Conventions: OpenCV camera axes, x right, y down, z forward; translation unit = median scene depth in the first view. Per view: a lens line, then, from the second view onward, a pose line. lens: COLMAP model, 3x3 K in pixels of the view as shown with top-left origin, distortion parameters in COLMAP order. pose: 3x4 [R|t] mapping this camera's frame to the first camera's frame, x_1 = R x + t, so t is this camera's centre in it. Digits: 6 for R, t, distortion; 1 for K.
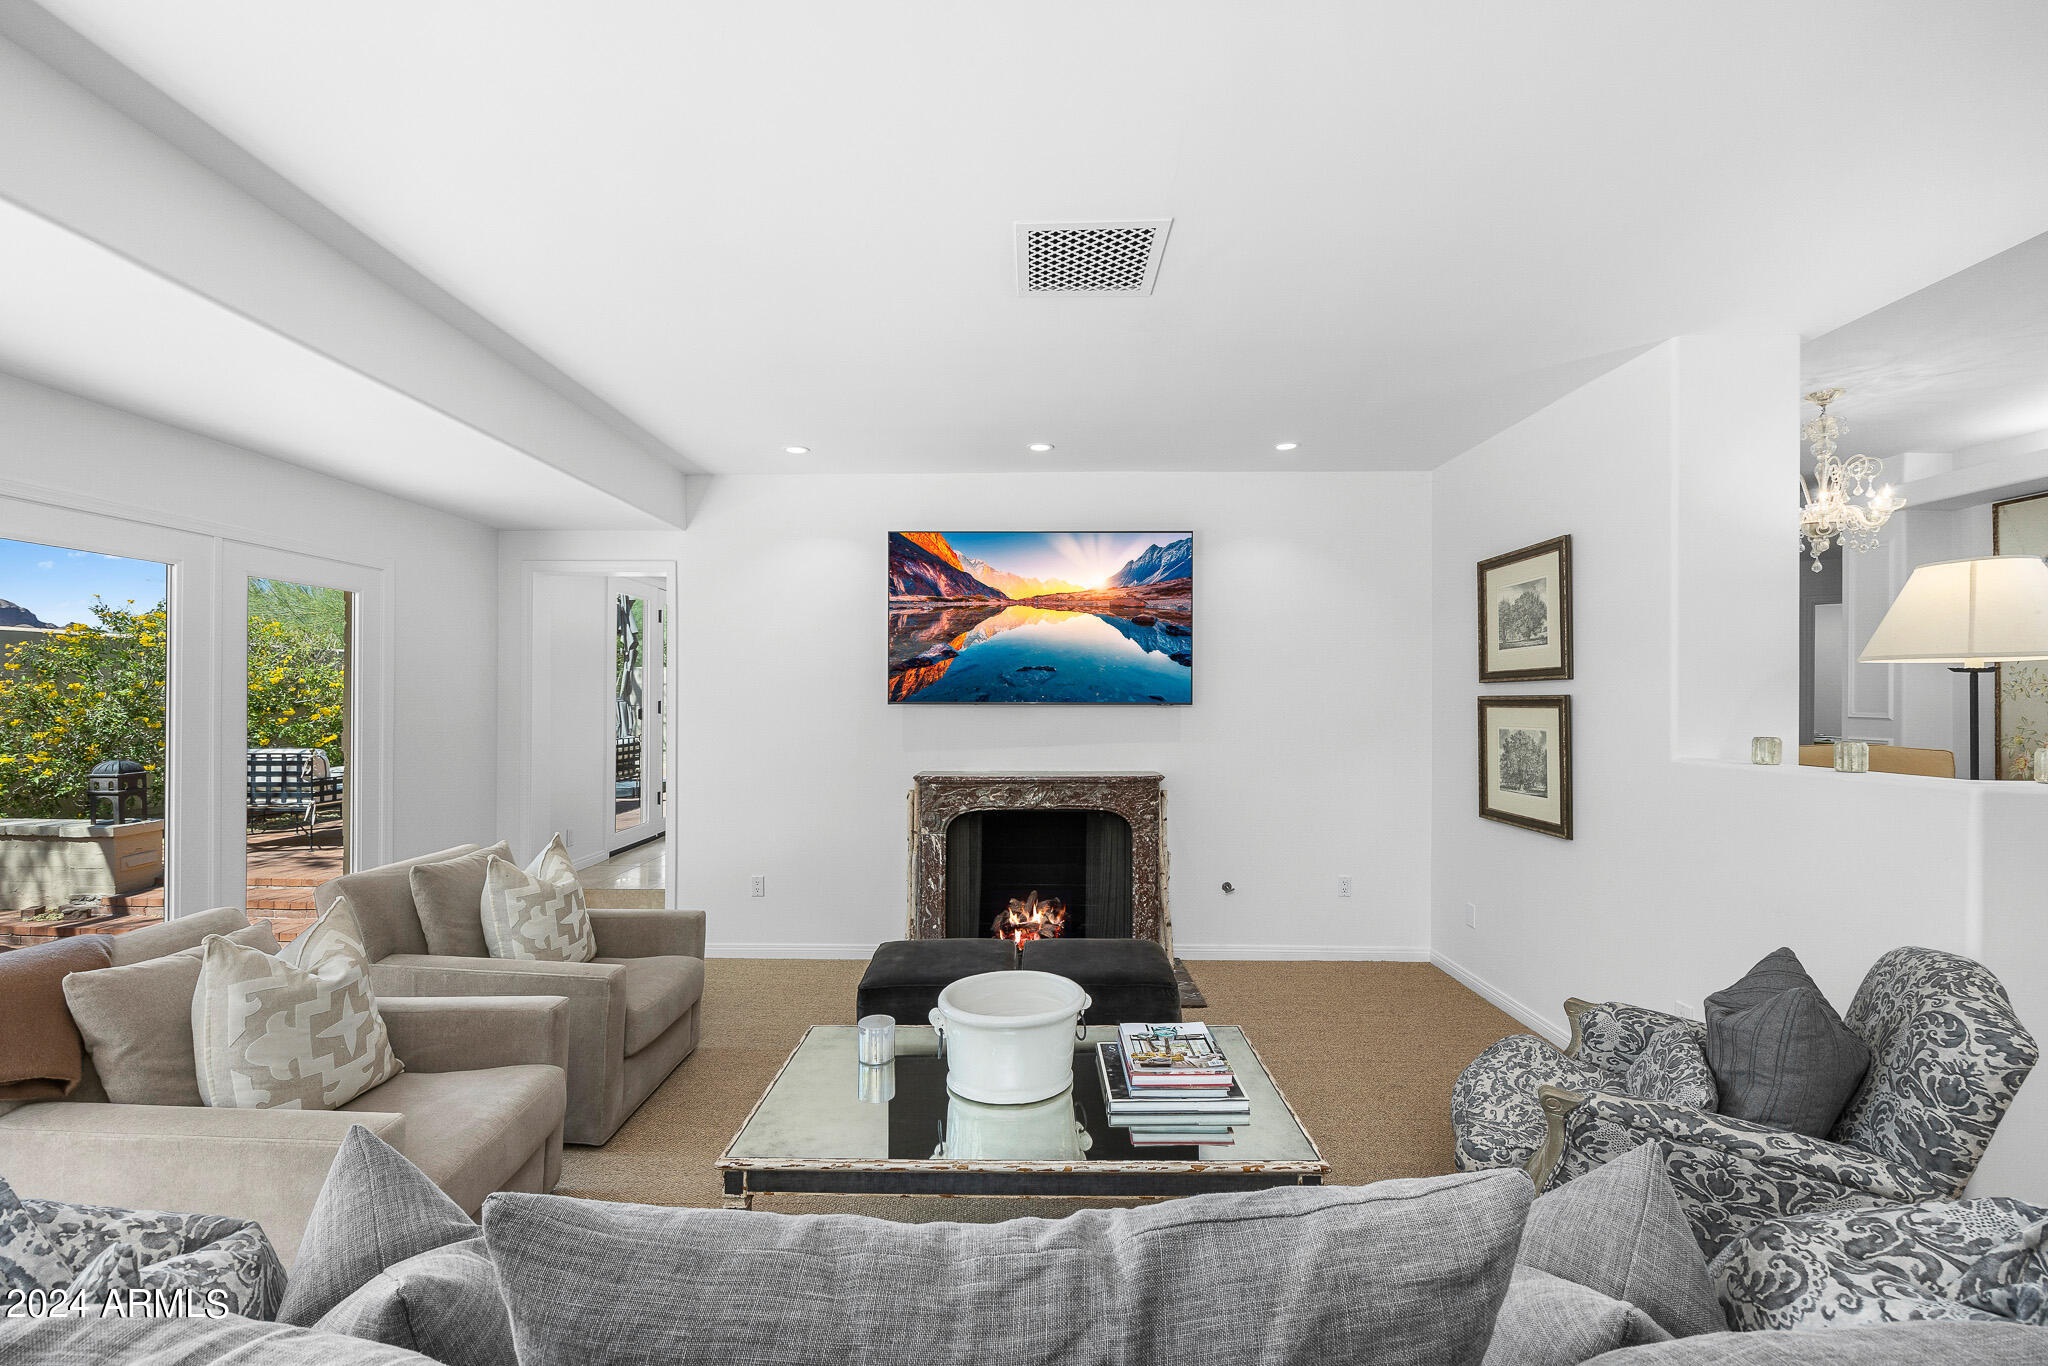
lens RADIAL K [[861.6, 0, 1024.0], [0, 861.6, 683.0], [0, 0, 1]] dist [-0.001586, 0.000340]
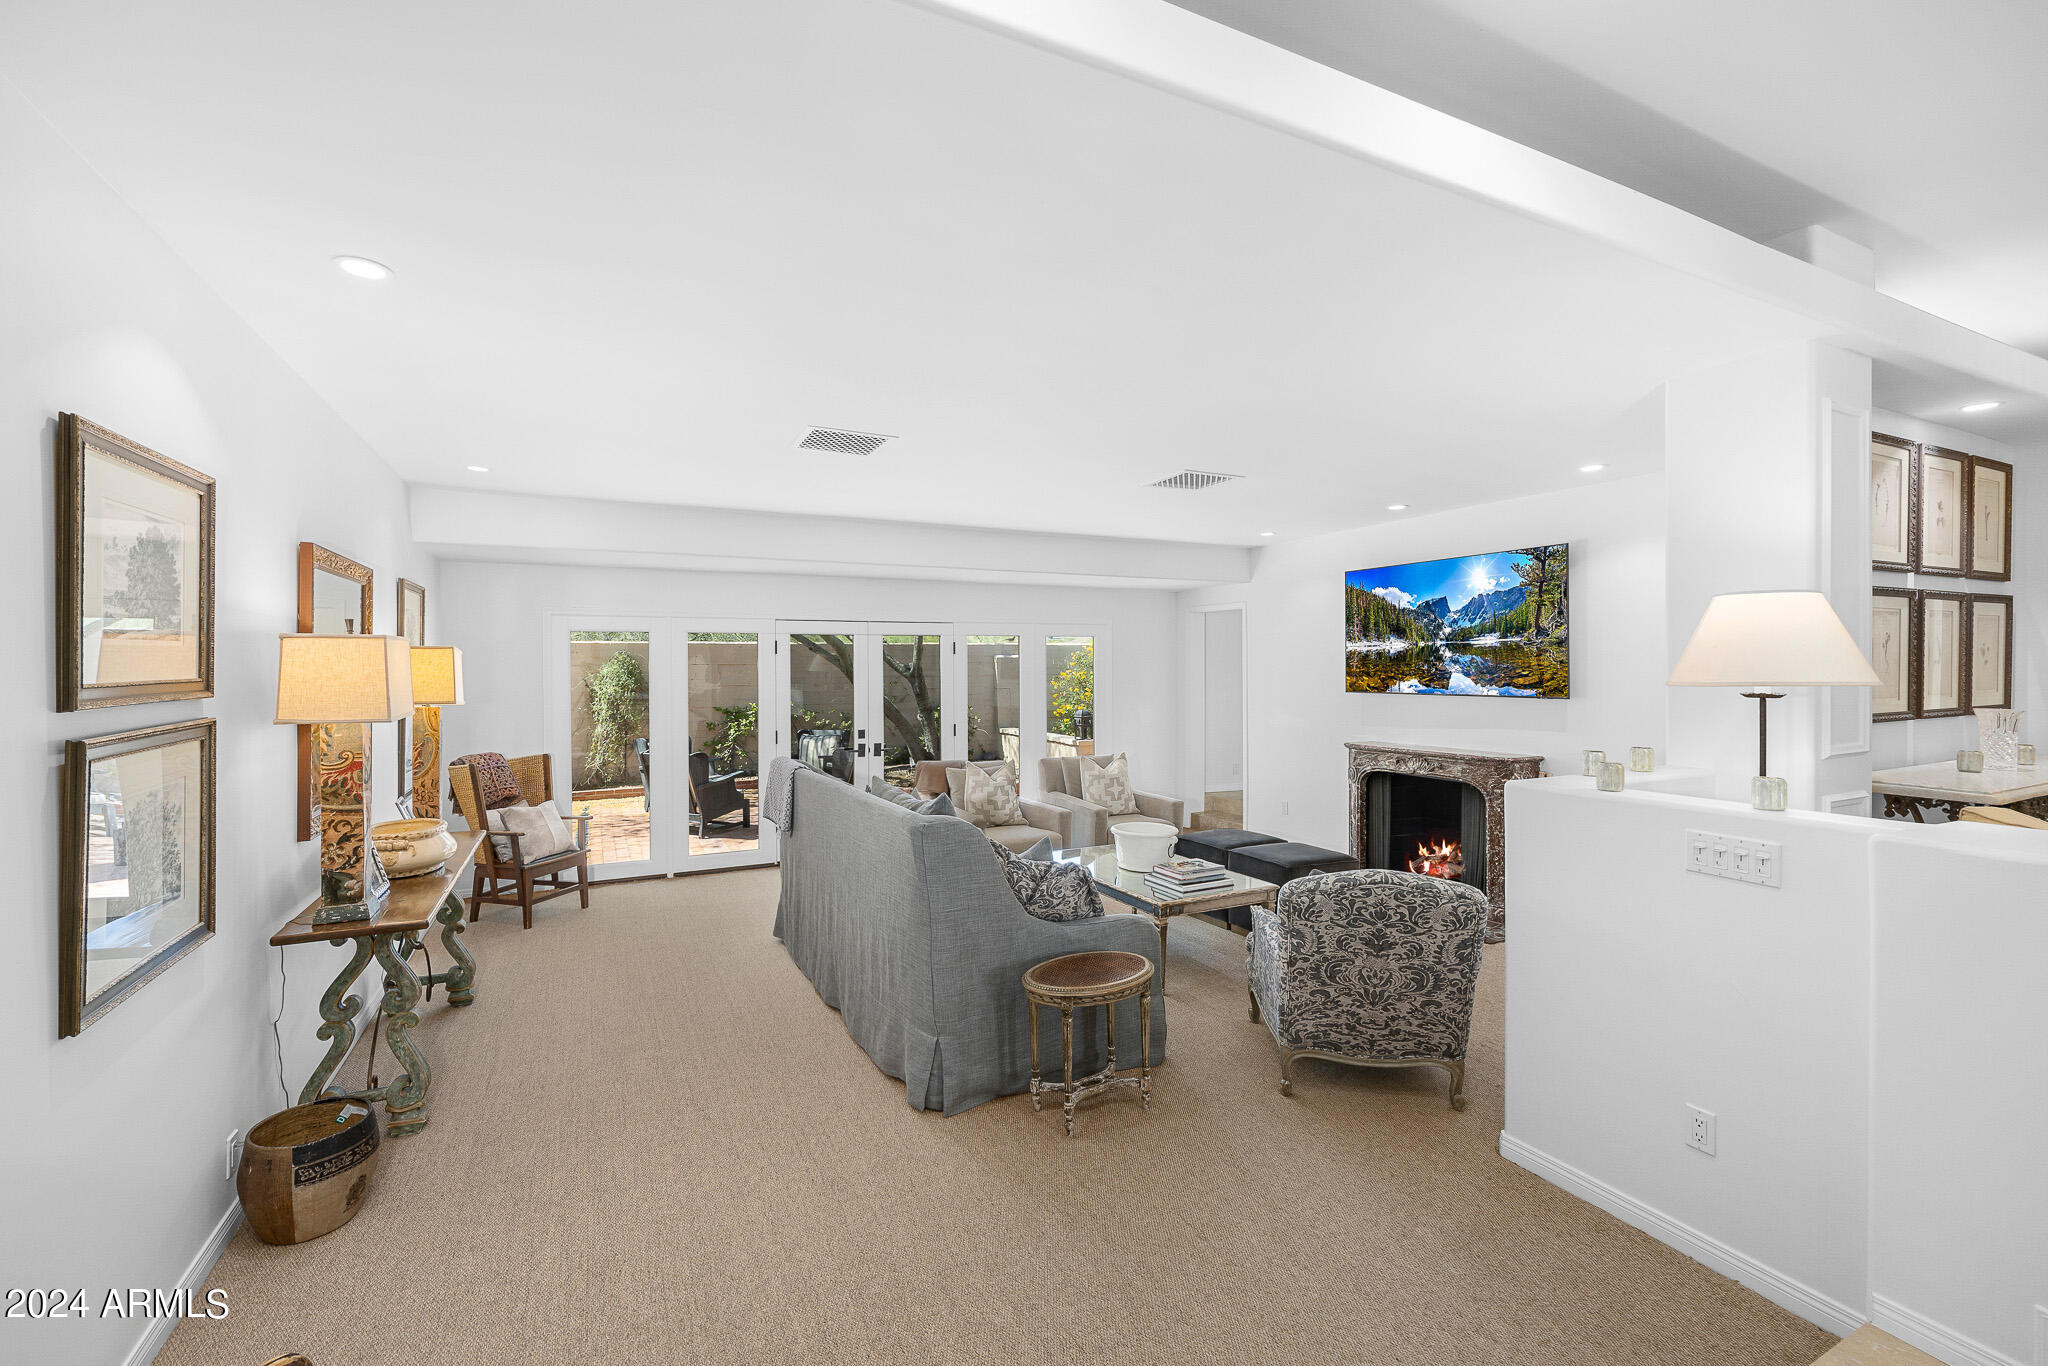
lens RADIAL K [[861.6, 0, 1024.0], [0, 861.6, 683.0], [0, 0, 1]] dist [-0.001586, 0.000340]
pose [[0.476855, 0.015560, -0.878844, 0.894218], [0.016877, 0.999497, 0.026853, -0.041164], [0.878820, -0.027637, 0.476352, -0.162983]]
